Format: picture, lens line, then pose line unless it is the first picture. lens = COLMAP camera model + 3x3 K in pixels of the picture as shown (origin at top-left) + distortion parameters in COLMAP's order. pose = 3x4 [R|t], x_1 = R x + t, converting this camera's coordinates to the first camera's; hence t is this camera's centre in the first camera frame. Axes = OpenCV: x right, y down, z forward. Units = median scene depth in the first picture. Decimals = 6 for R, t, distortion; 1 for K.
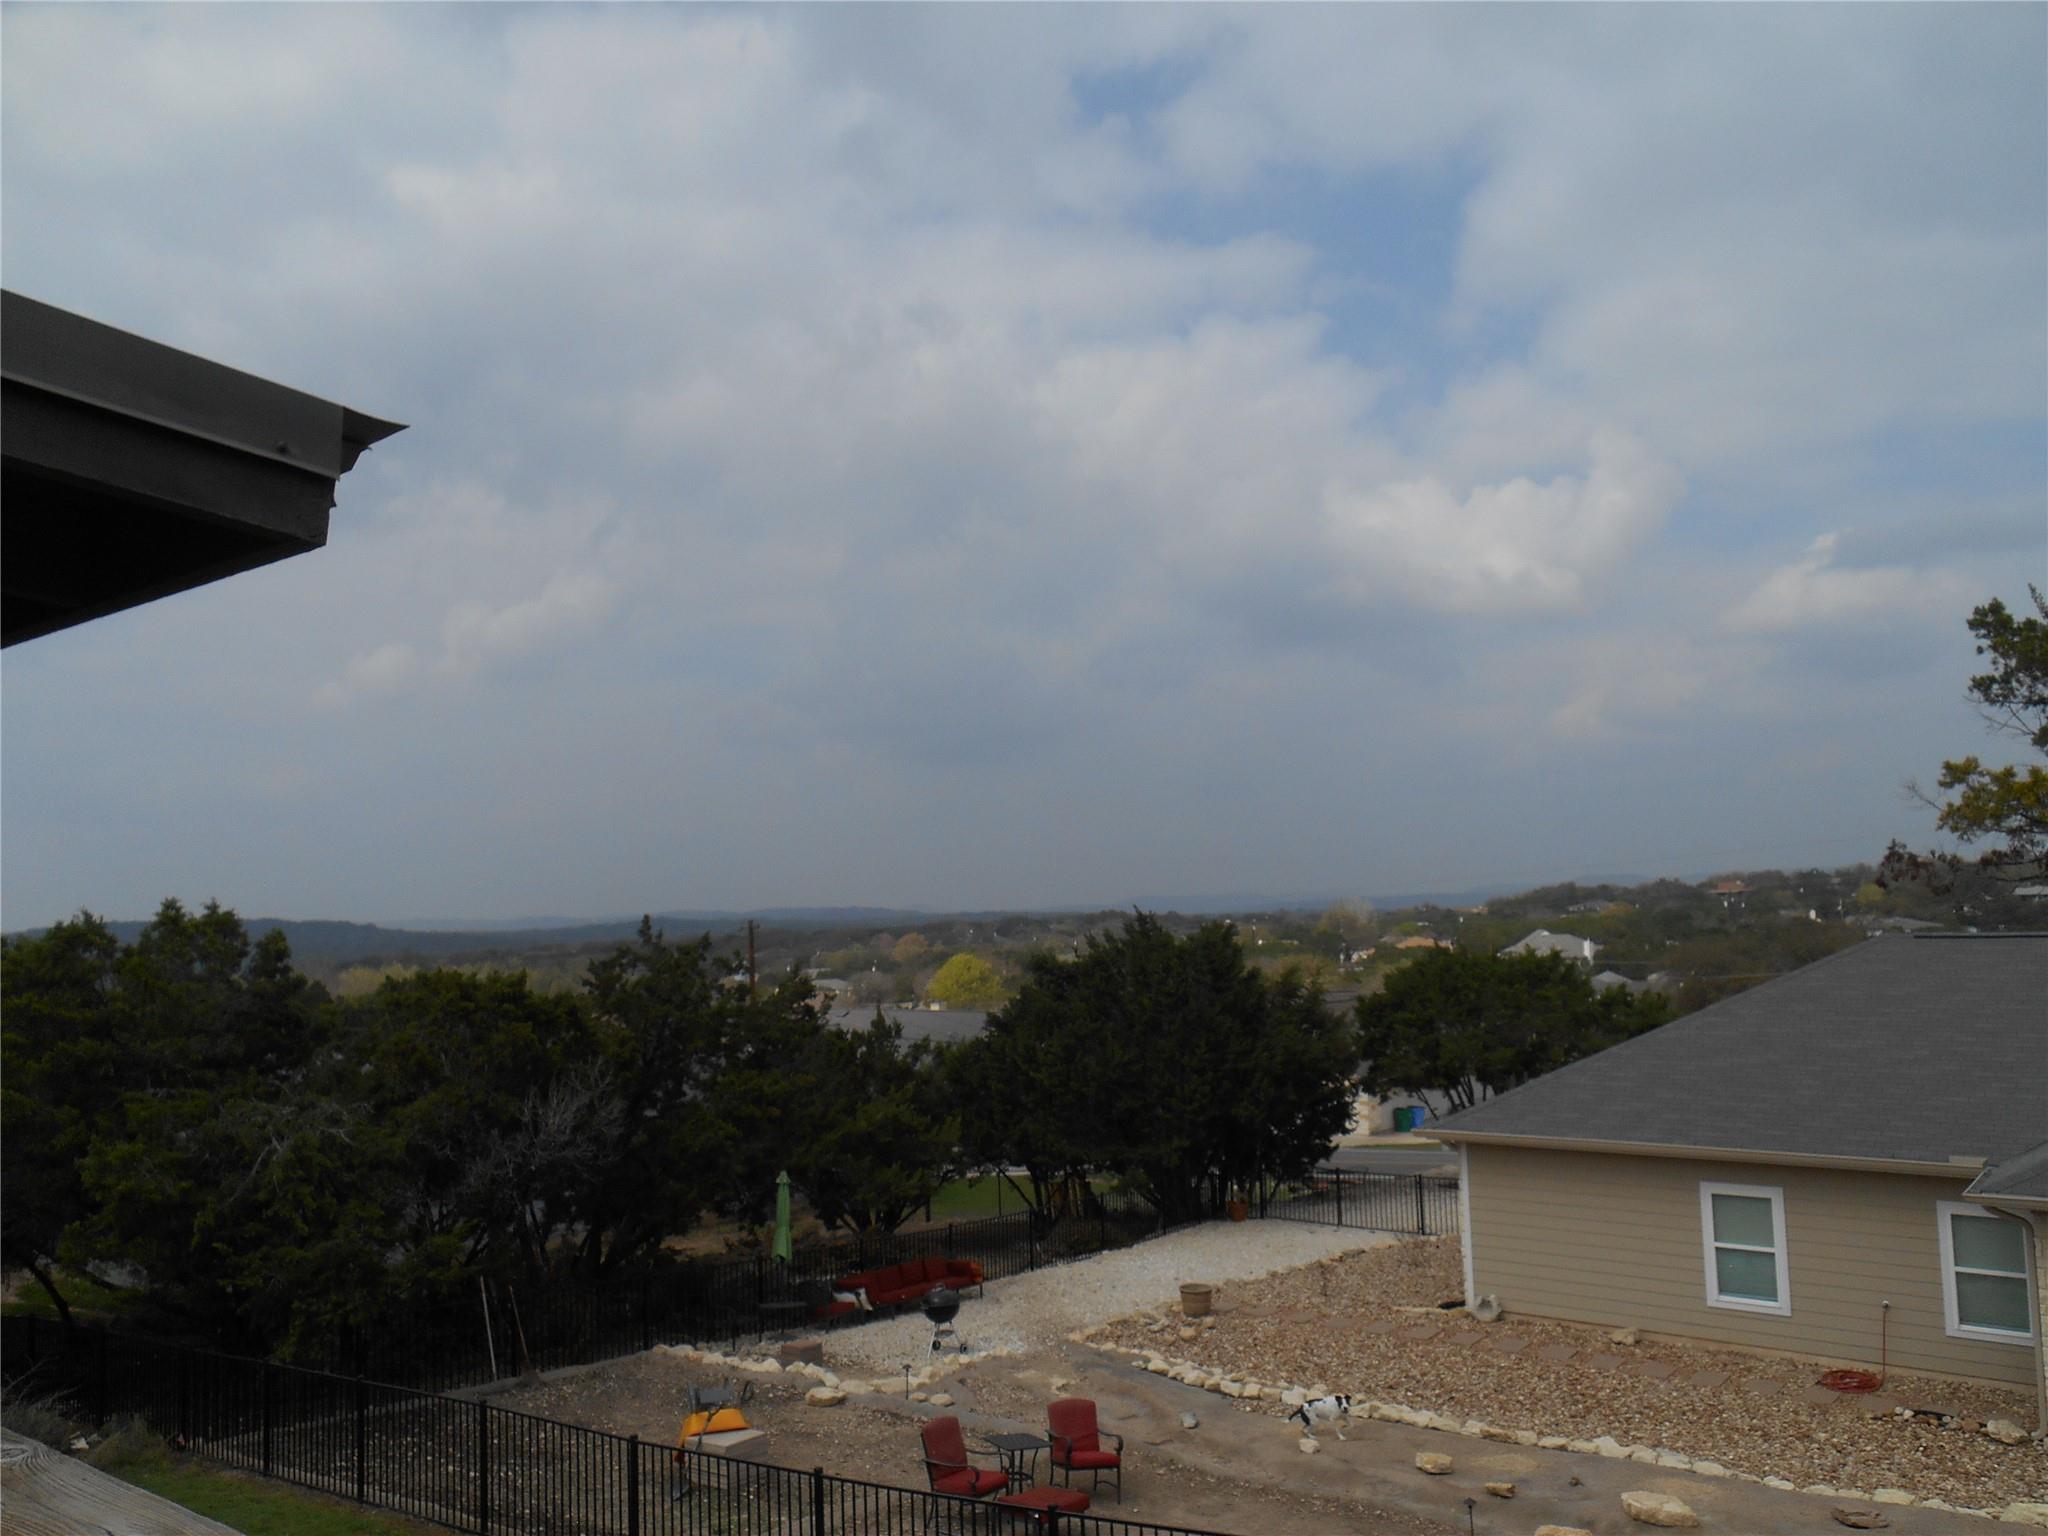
lens RADIAL K [[1645.6, 0, 1037.4], [0, 1645.6, 754.6], [0, 0, 1]] dist [0.020757, -0.012265]
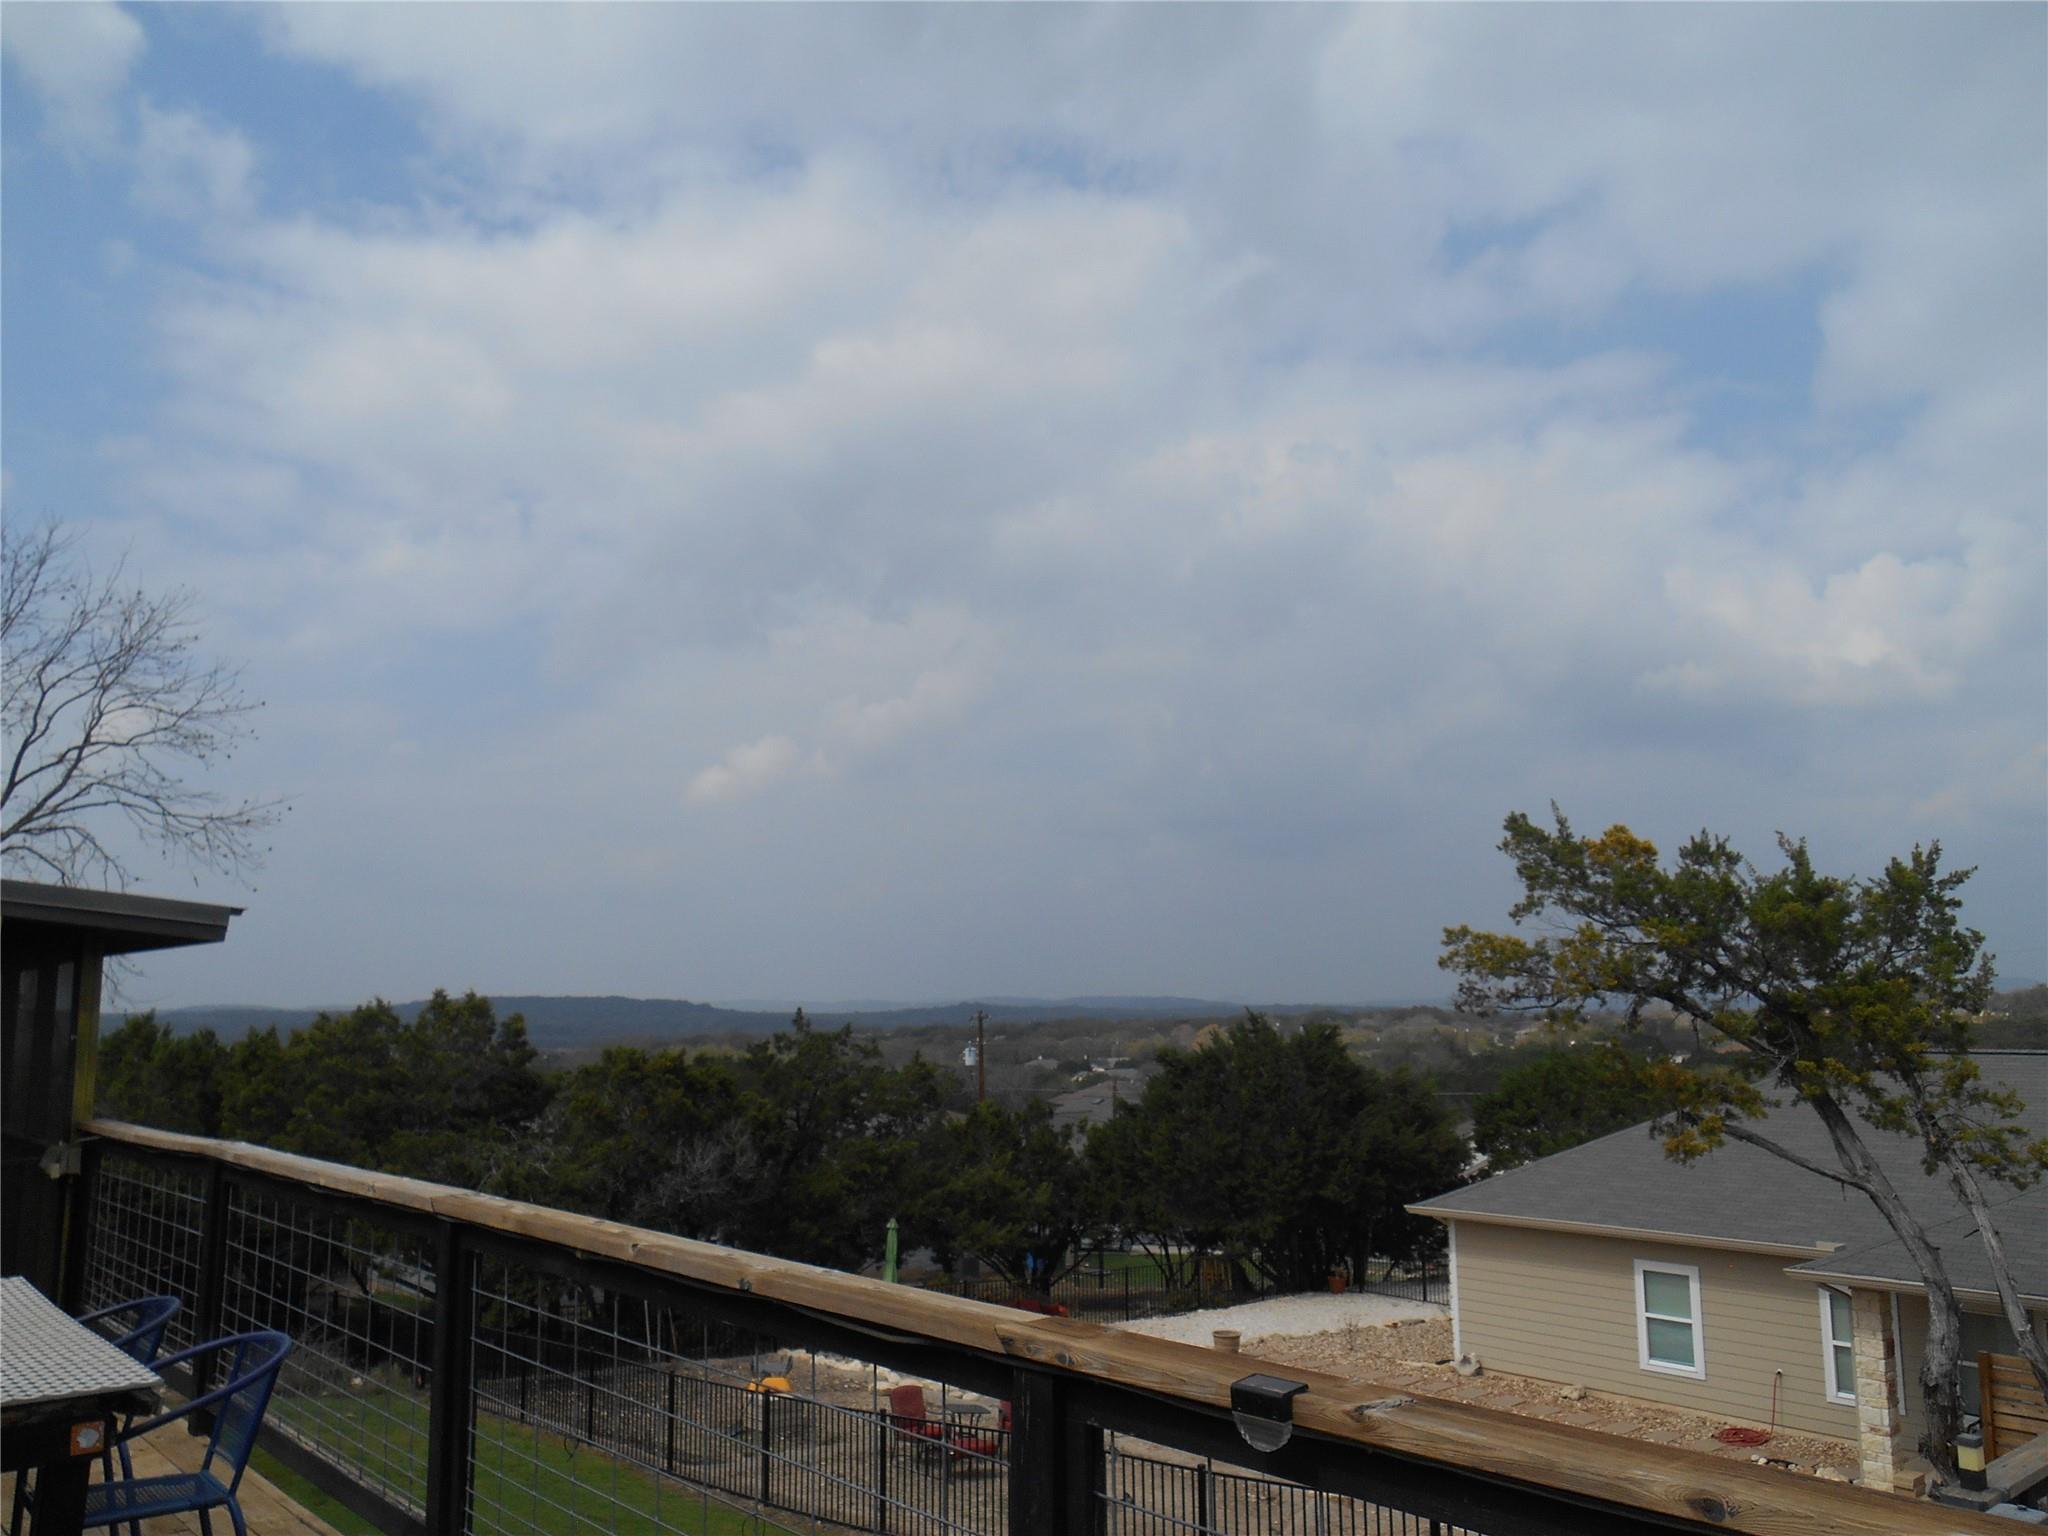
lens RADIAL K [[1645.6, 0, 1020.6], [0, 1645.6, 773.1], [0, 0, 1]] dist [0.020757, -0.012265]
pose [[0.979483, -0.008060, -0.201367, 0.198637], [-0.000594, 0.999080, -0.042879, -0.029205], [0.201527, 0.042119, 0.978577, -0.213313]]
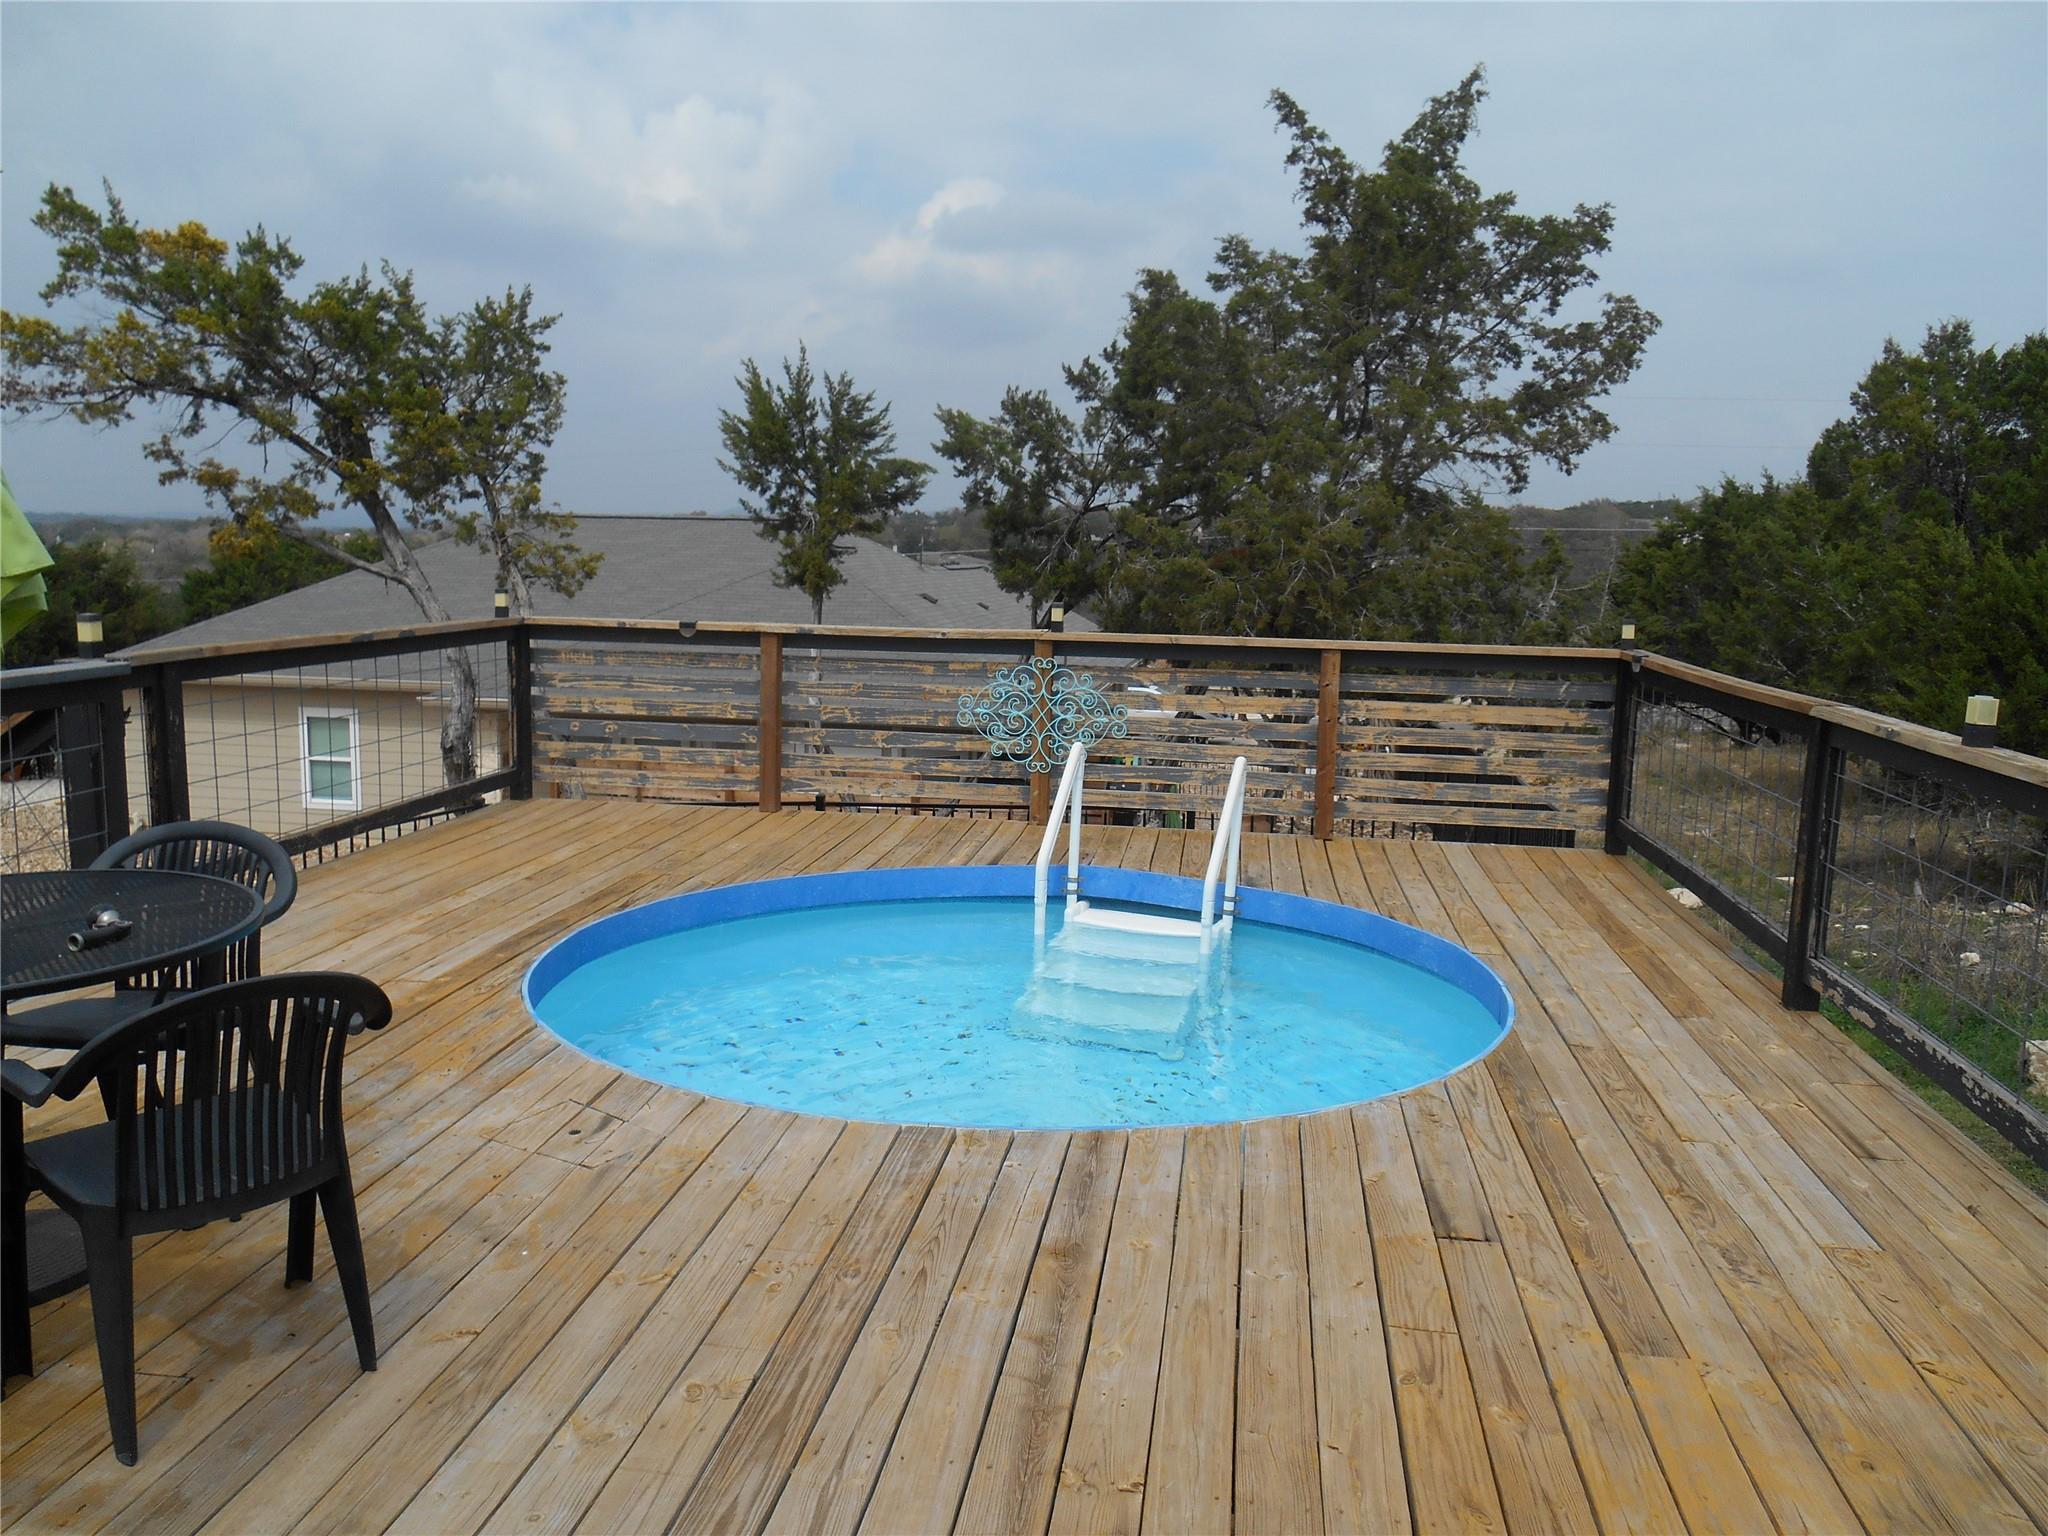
lens RADIAL K [[1645.6, 0, 1030.6], [0, 1645.6, 759.5], [0, 0, 1]] dist [0.020757, -0.012265]
pose [[0.882291, -0.019519, 0.470300, 0.281722], [-0.087091, 0.975120, 0.203856, 0.006695], [-0.462577, -0.220819, 0.858639, -0.248307]]
